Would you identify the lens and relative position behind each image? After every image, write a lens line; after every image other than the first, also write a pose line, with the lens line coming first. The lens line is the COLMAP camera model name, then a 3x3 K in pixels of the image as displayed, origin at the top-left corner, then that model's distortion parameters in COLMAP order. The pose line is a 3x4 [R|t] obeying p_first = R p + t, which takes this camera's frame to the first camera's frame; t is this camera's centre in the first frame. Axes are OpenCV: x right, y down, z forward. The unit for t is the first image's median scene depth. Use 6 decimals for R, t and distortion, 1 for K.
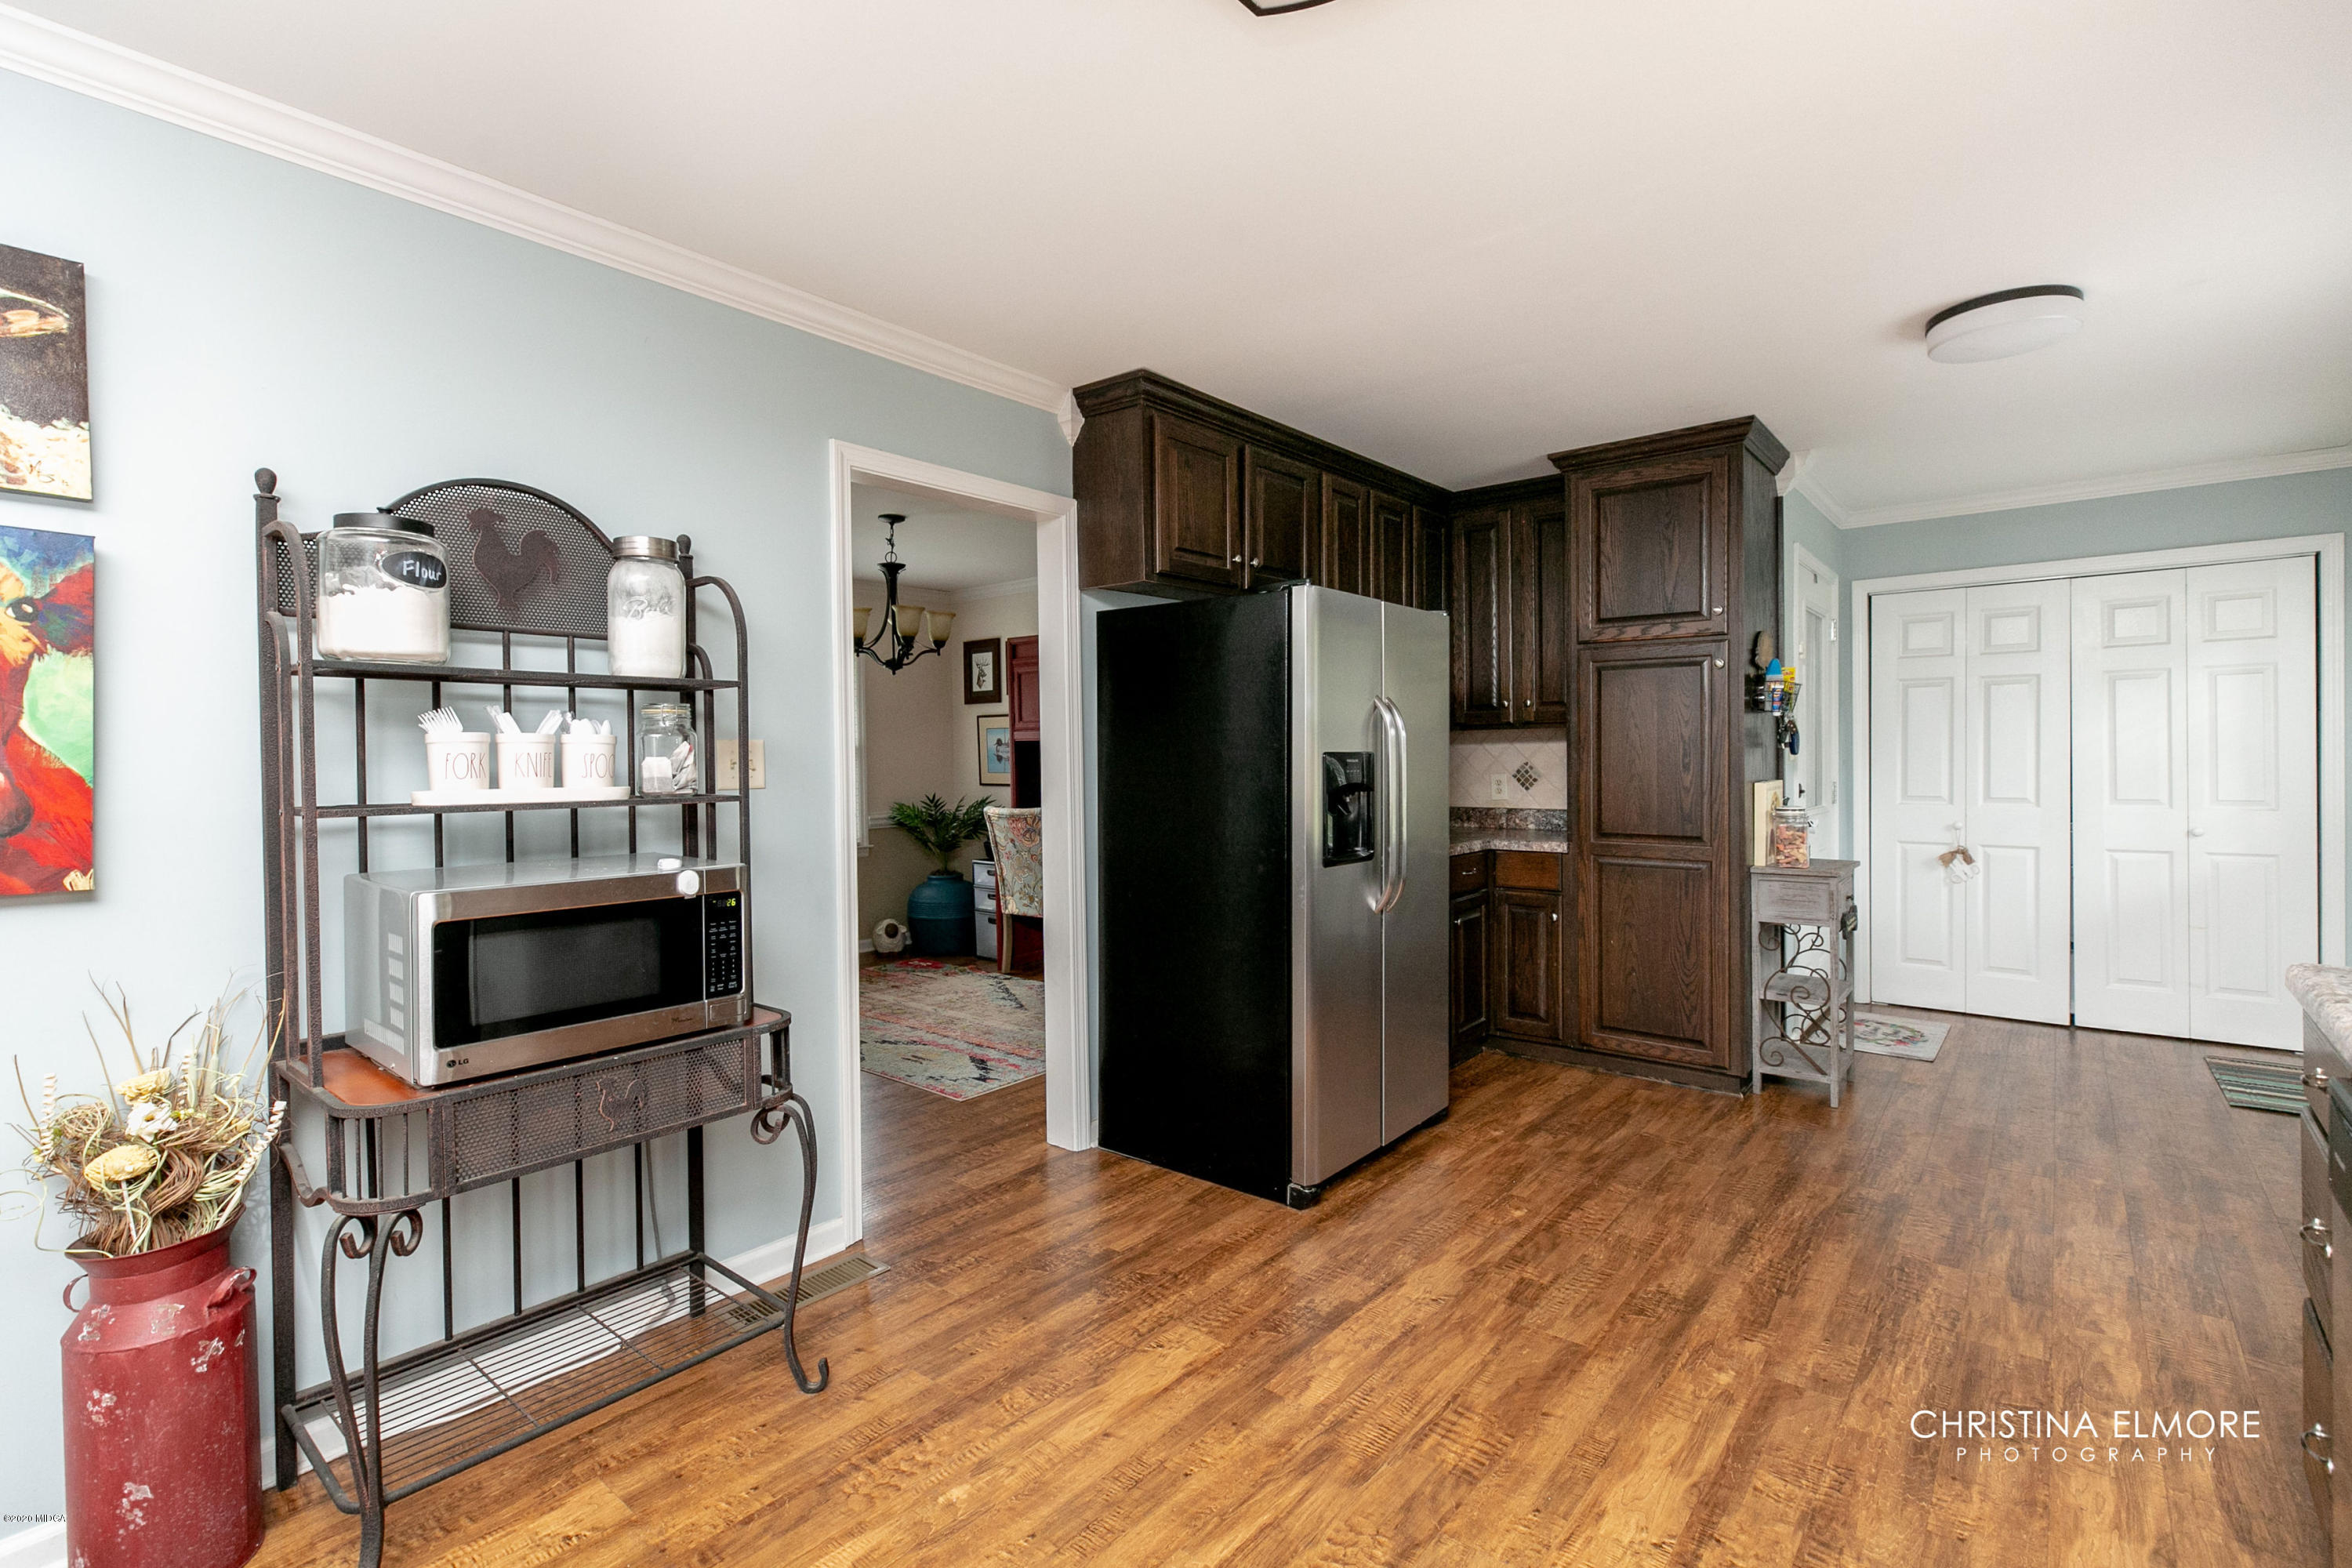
lens RADIAL K [[1053.1, 0, 1147.2], [0, 1053.1, 774.3], [0, 0, 1]] dist [0.003406, 0.000202]
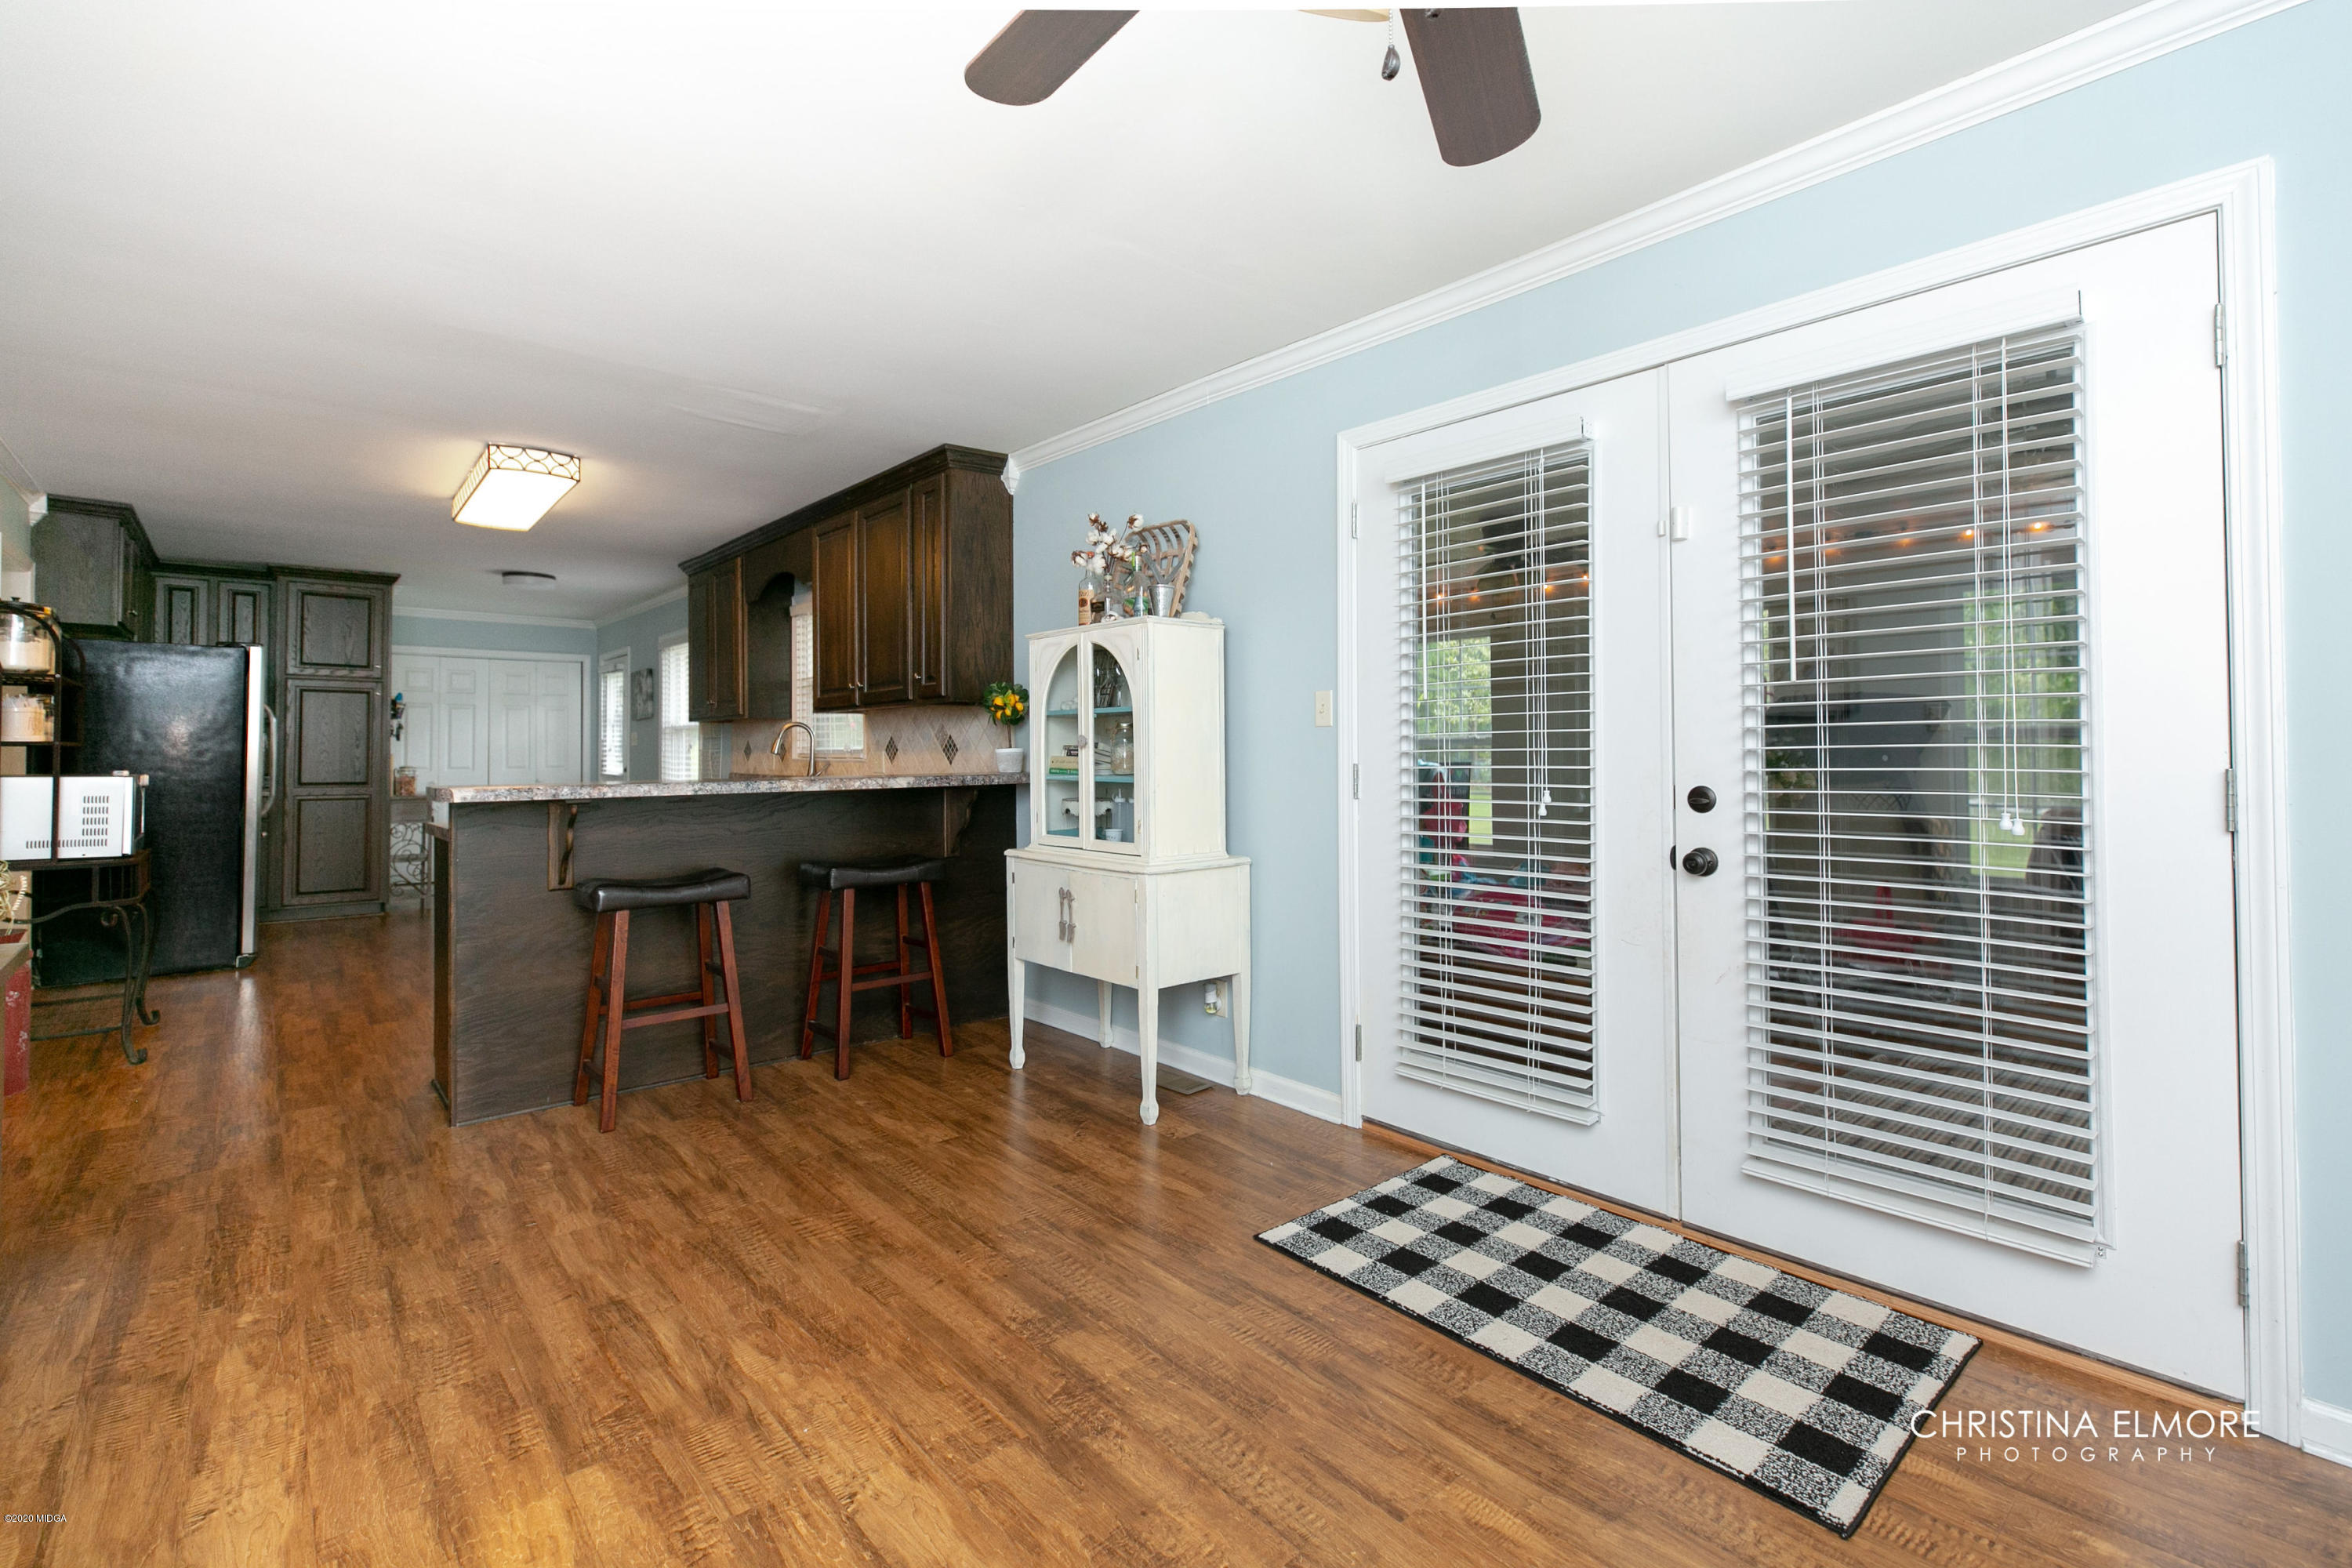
lens RADIAL K [[1076.1, 0, 1175.4], [0, 1076.1, 769.4], [0, 0, 1]] dist [0.003739, 0.000193]
pose [[0.161431, -0.002895, 0.986880, -1.138604], [0.023598, 0.999721, -0.000927, 0.069943], [-0.986602, 0.023438, 0.161454, -0.747557]]
